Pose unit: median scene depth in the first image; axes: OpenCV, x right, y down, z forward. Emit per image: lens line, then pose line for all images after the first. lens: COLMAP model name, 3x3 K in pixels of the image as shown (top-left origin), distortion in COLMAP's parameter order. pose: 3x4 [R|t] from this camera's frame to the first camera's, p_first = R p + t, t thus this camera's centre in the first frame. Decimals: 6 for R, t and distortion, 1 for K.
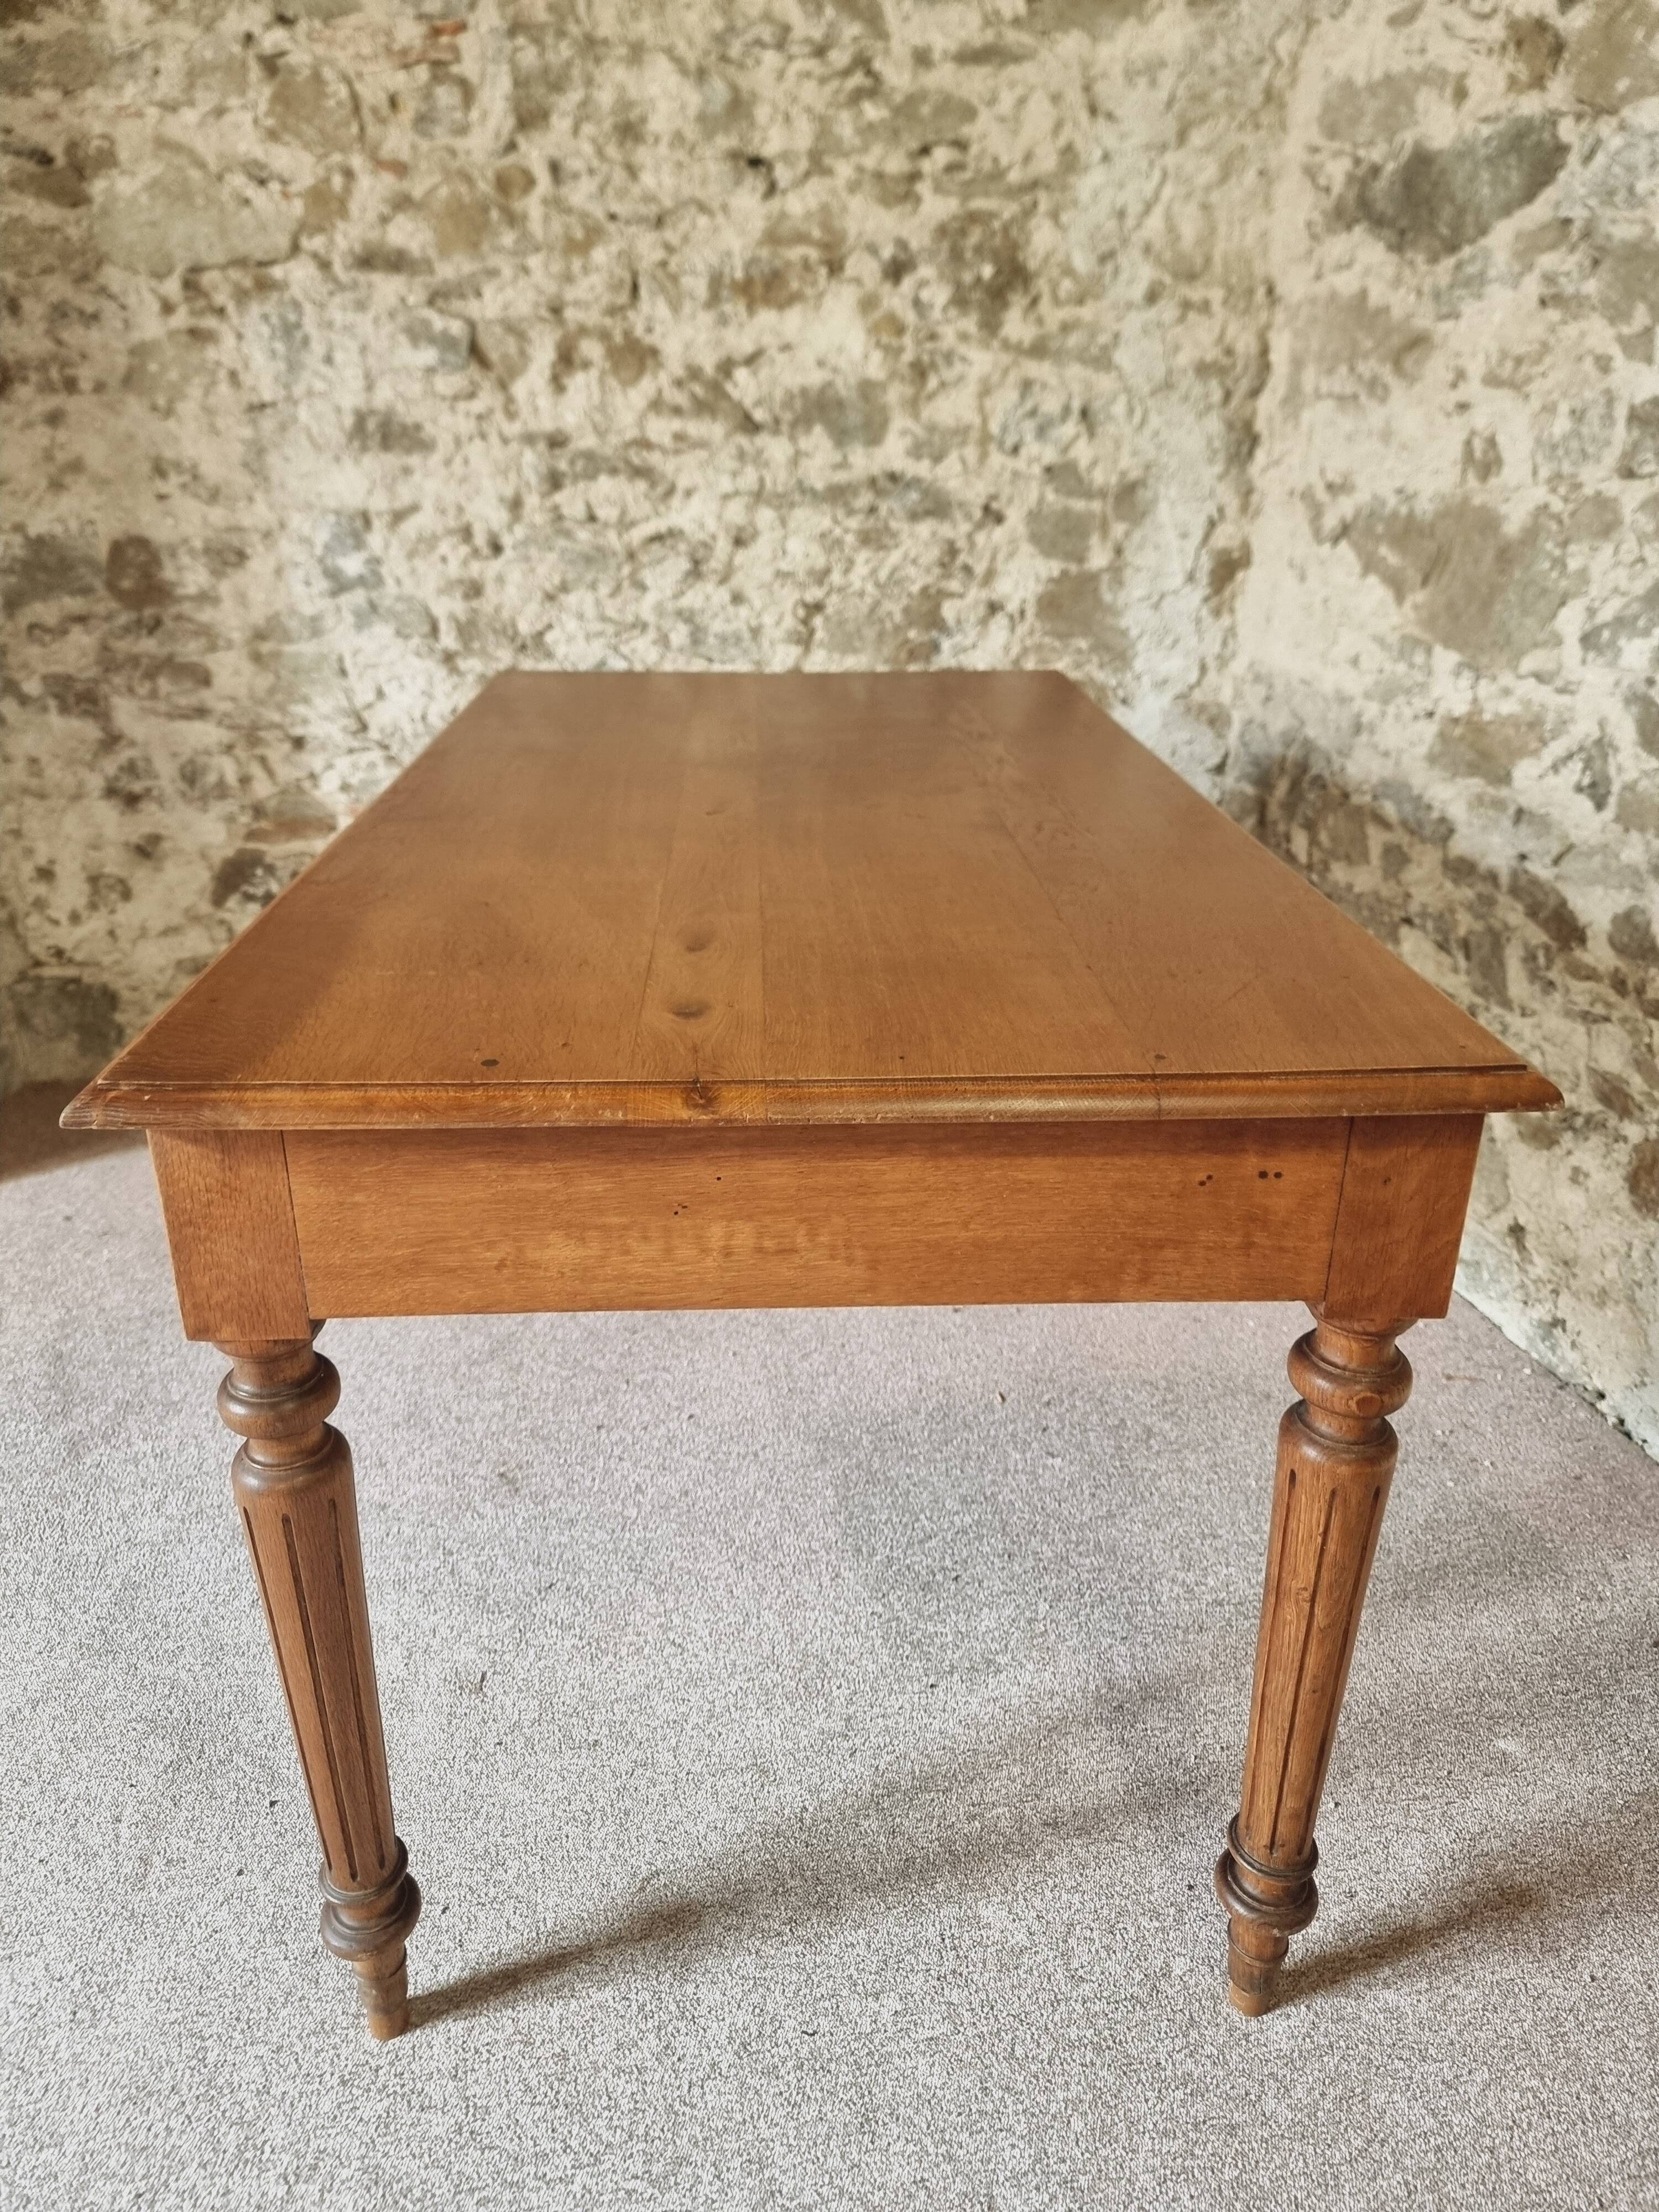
lens RADIAL K [[1568.4, 0, 817.3], [0, 1568.4, 1096.2], [0, 0, 1]] dist [0.055180, -0.052968]
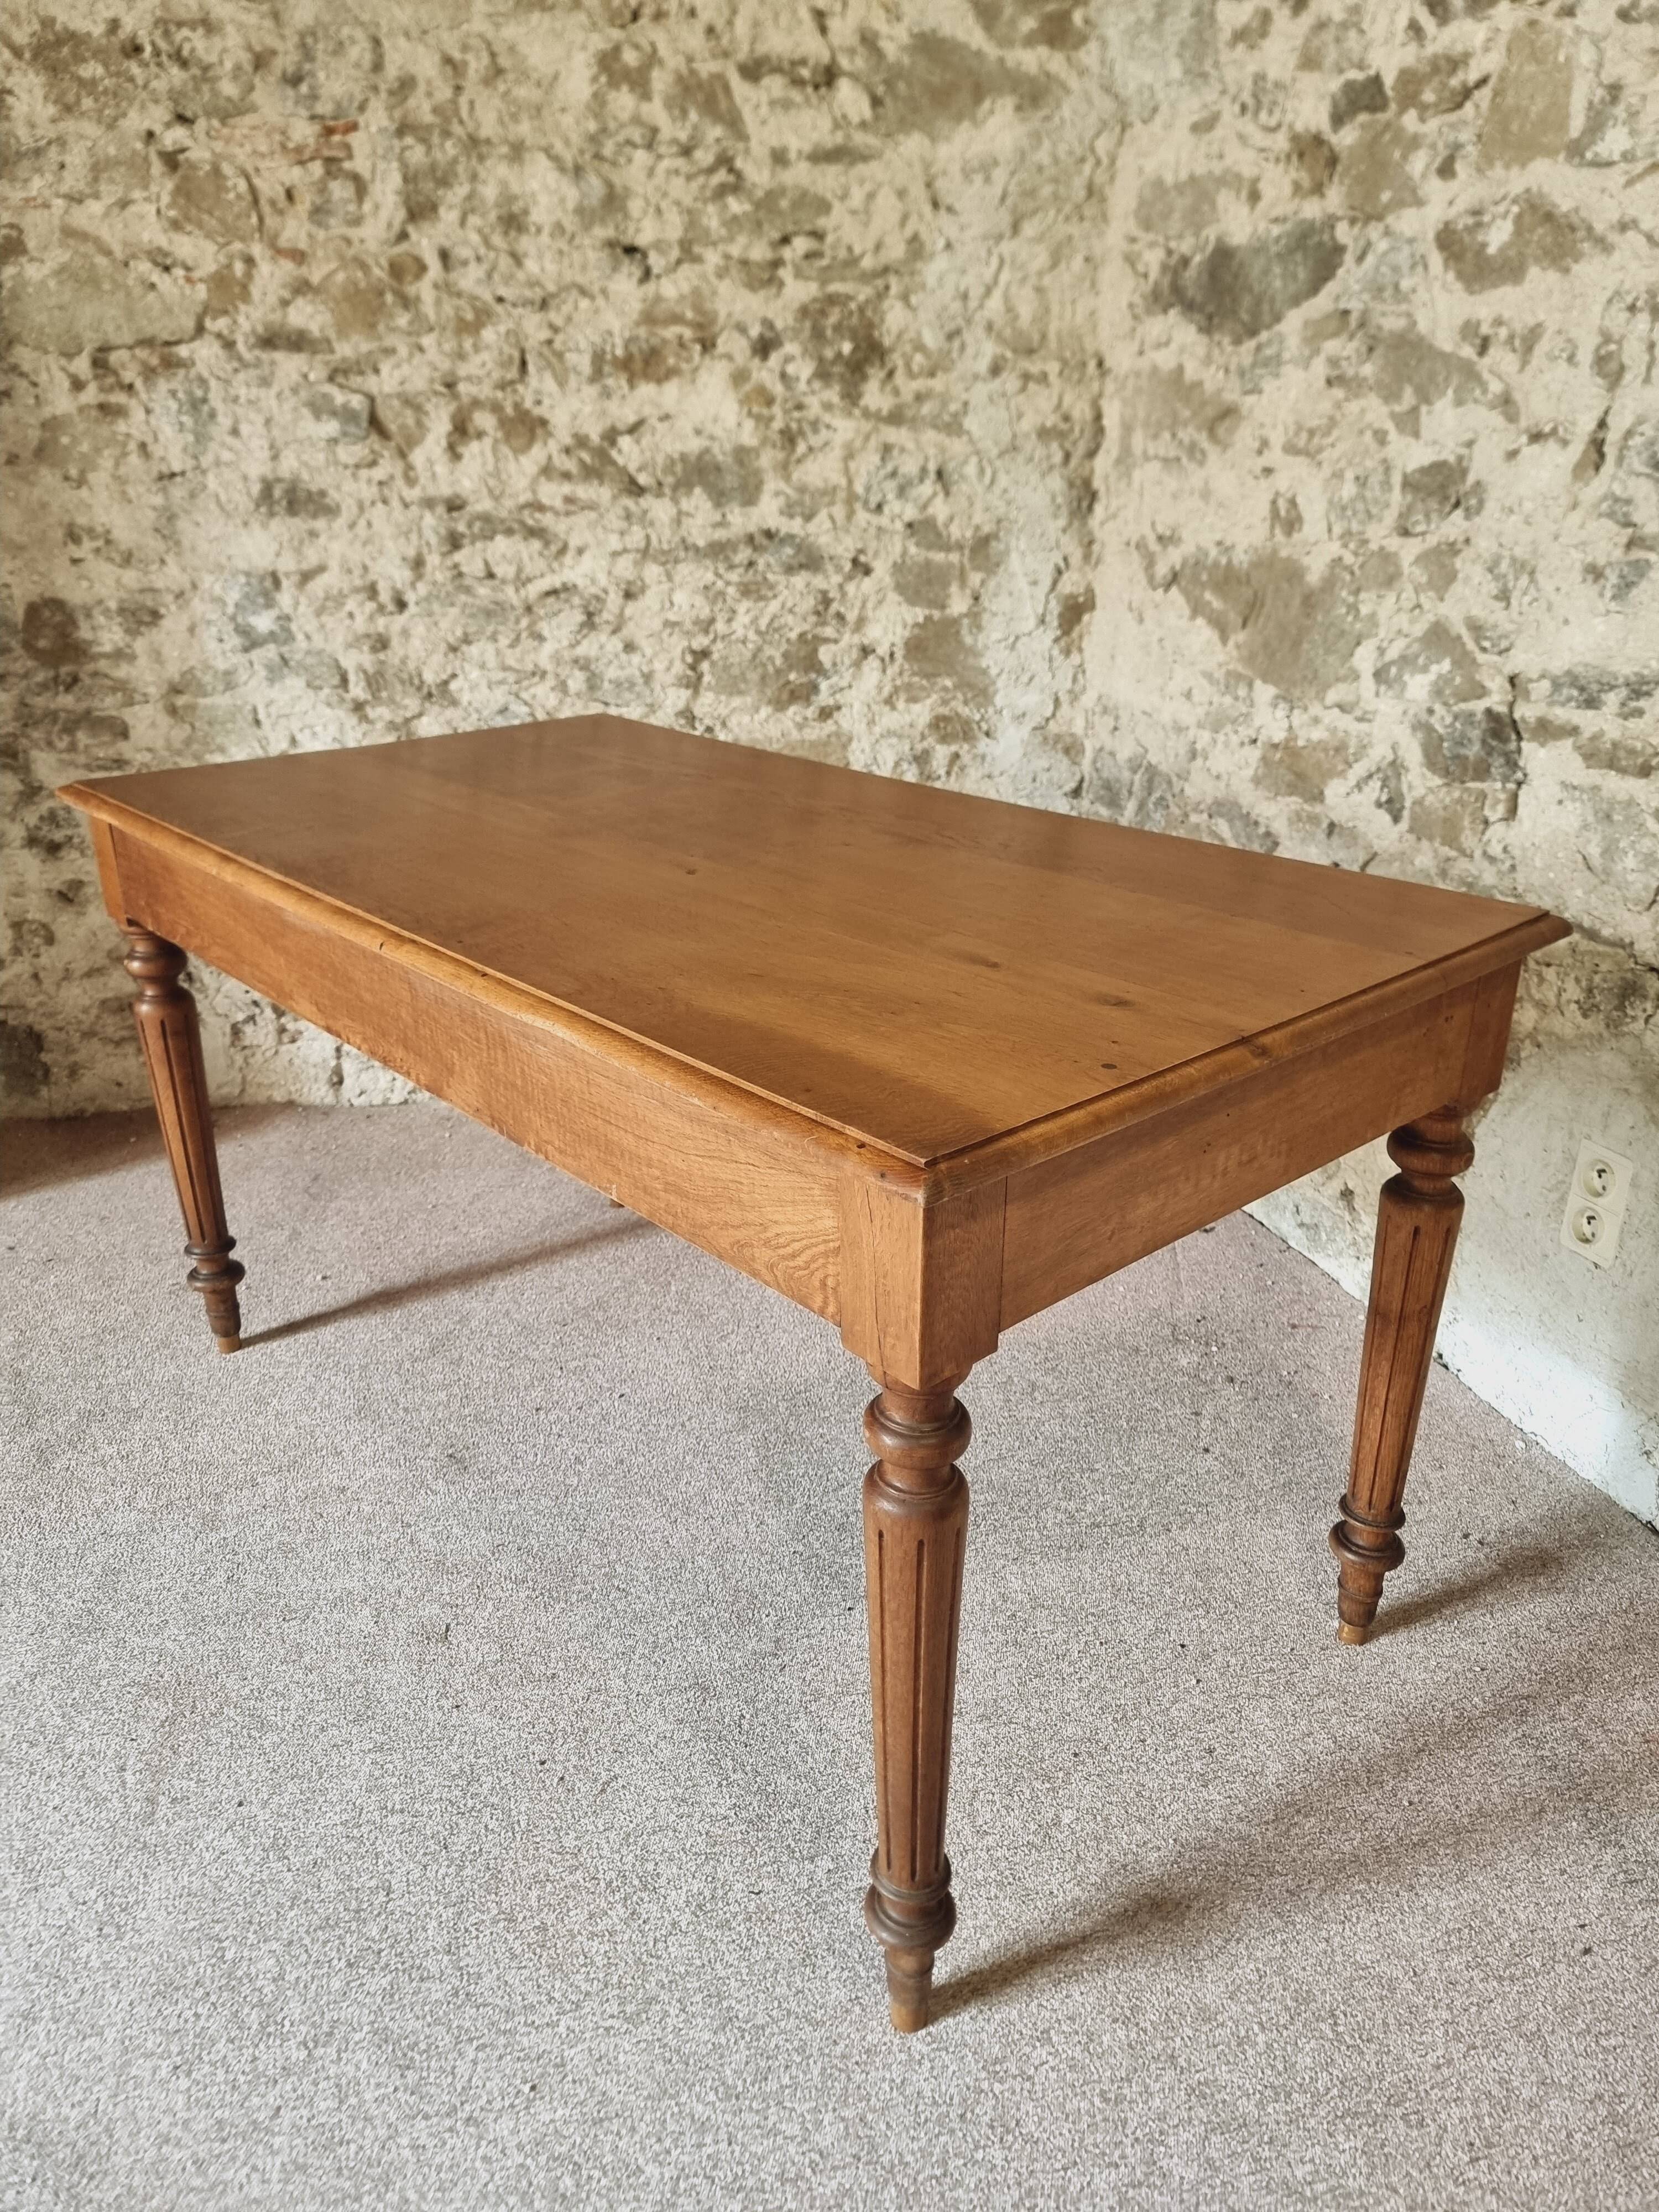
lens RADIAL K [[1563.8, 0, 823.9], [0, 1563.8, 1097.1], [0, 0, 1]] dist [0.067212, -0.061266]
pose [[0.996697, -0.040196, 0.070568, -0.006883], [0.041162, 0.999077, -0.012290, 0.012075], [-0.070009, 0.015154, 0.997431, -0.085898]]
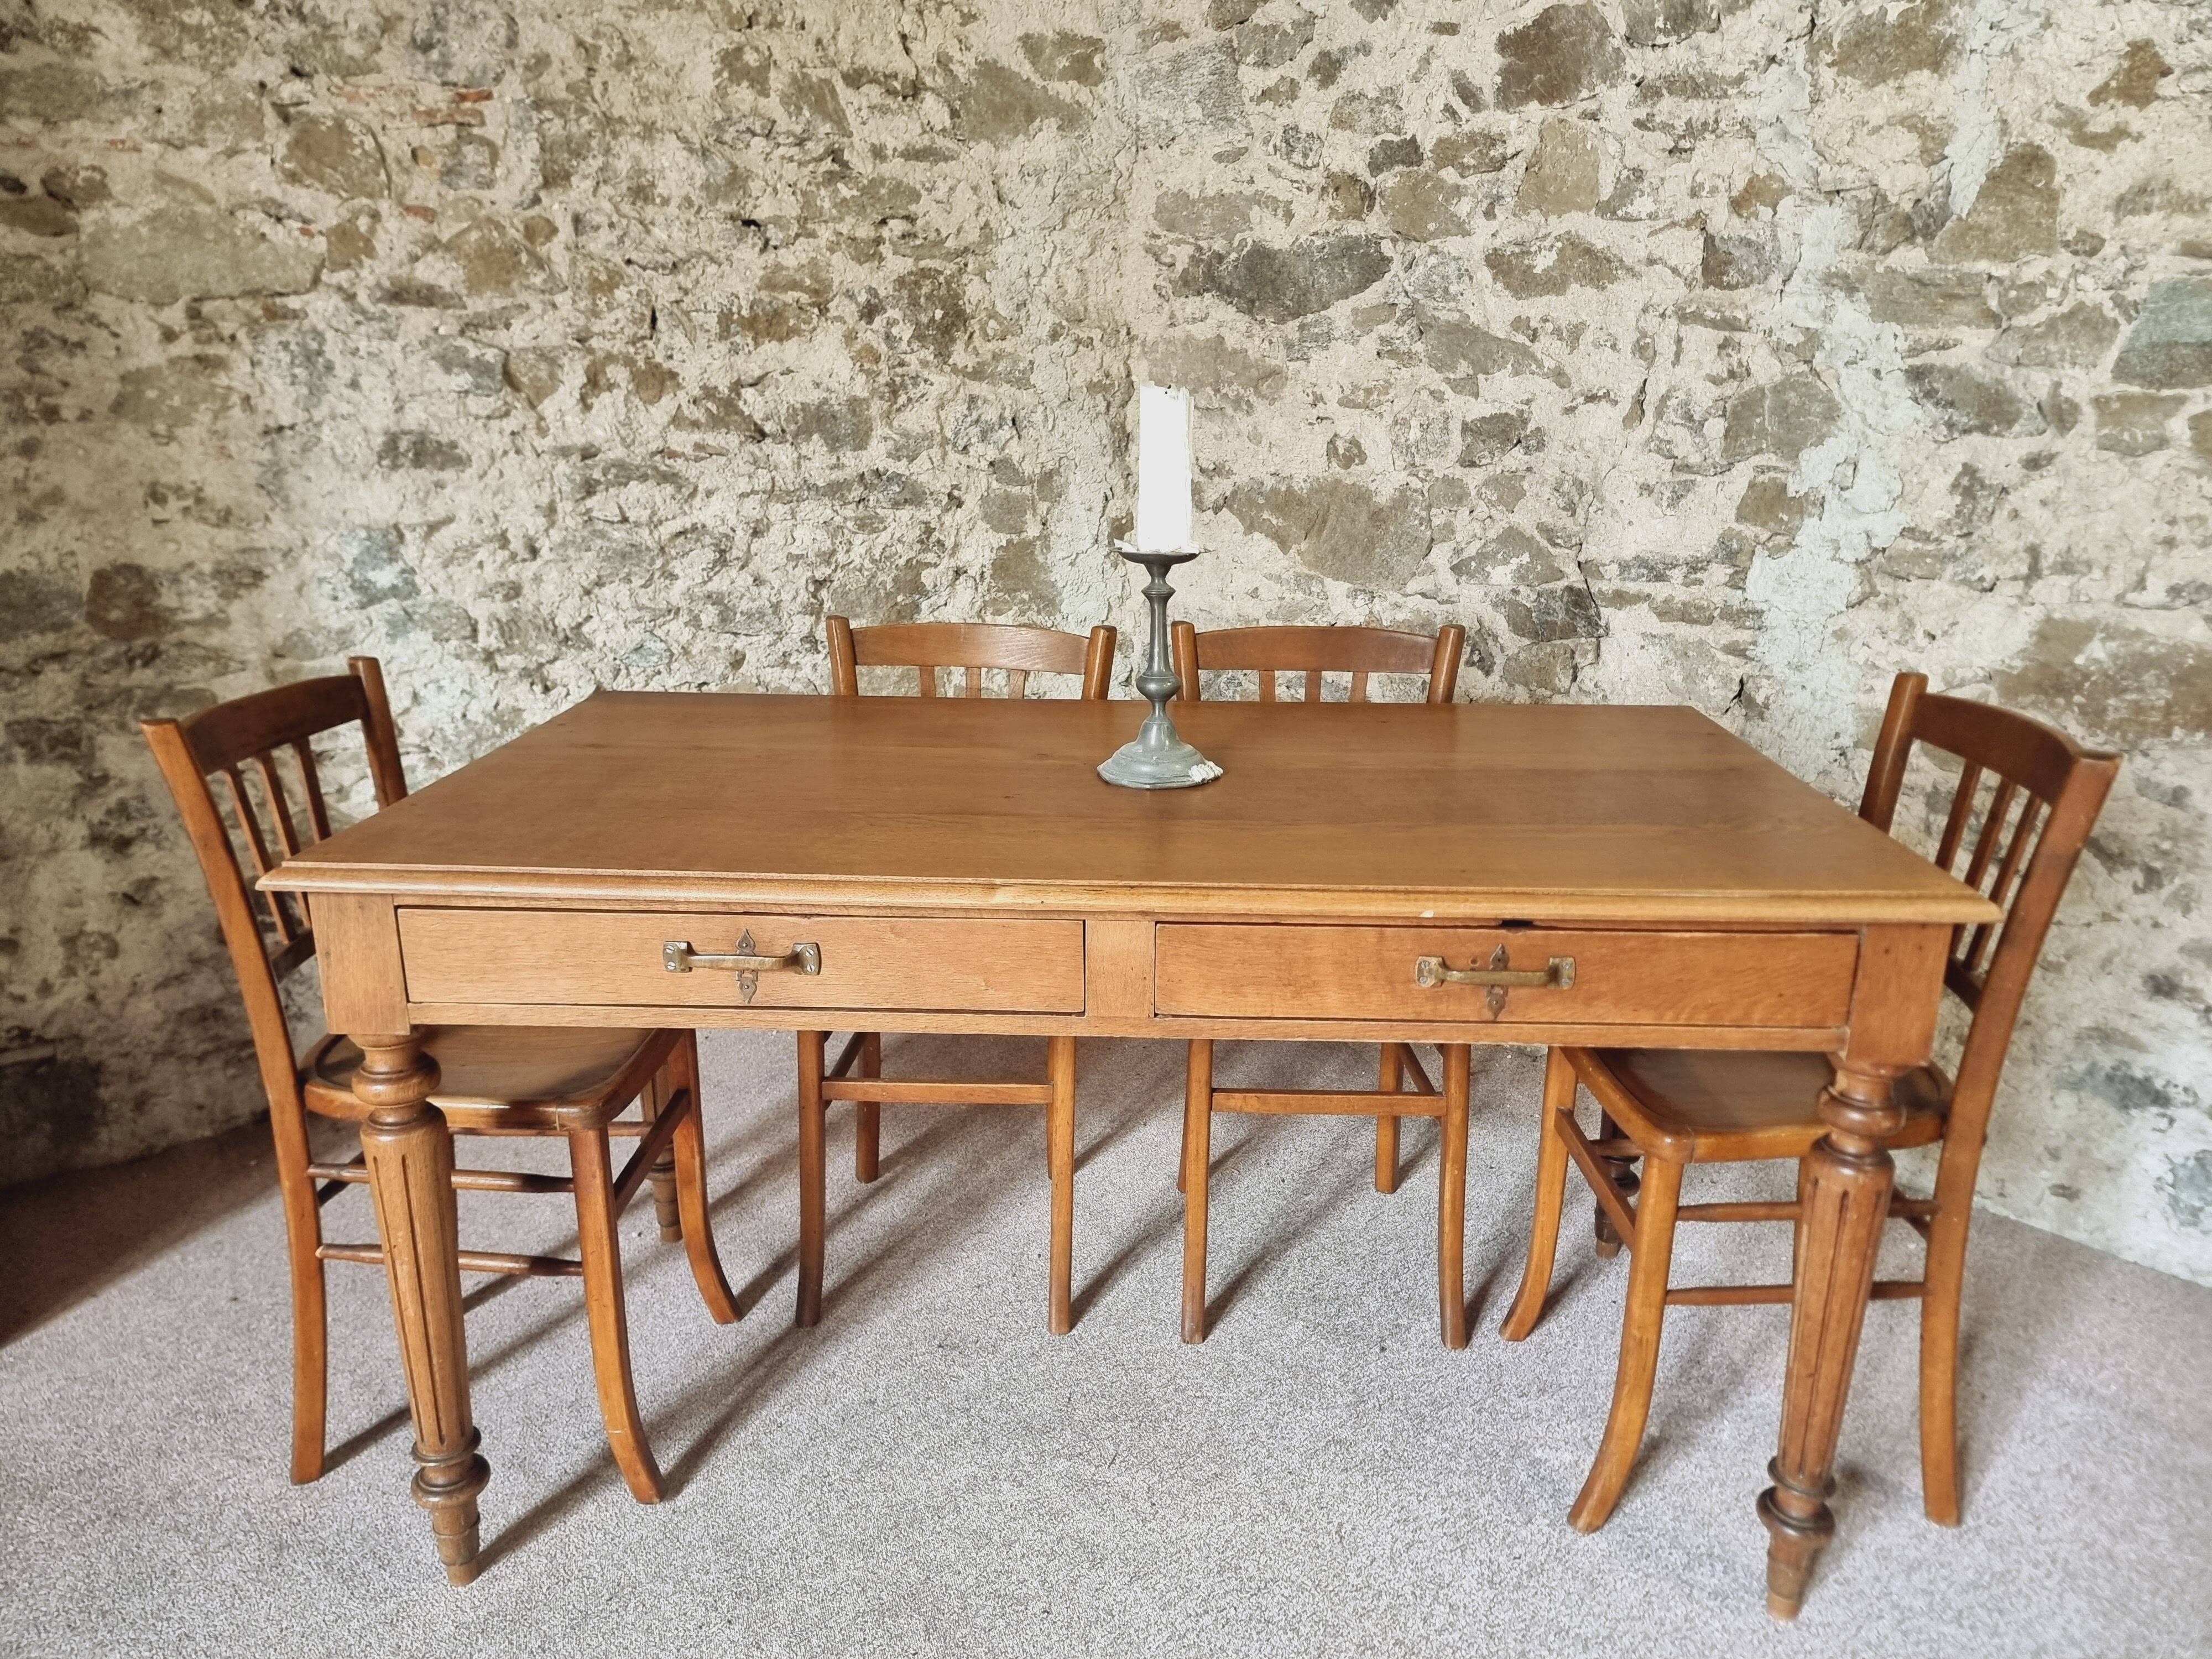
lens RADIAL K [[1553.3, 0, 1136.8], [0, 1553.3, 842.6], [0, 0, 1]] dist [0.084564, -0.077560]
pose [[0.840244, -0.163164, 0.517077, -0.466116], [0.218585, 0.974654, -0.047647, -0.020456], [-0.496197, 0.153060, 0.854612, -0.071470]]
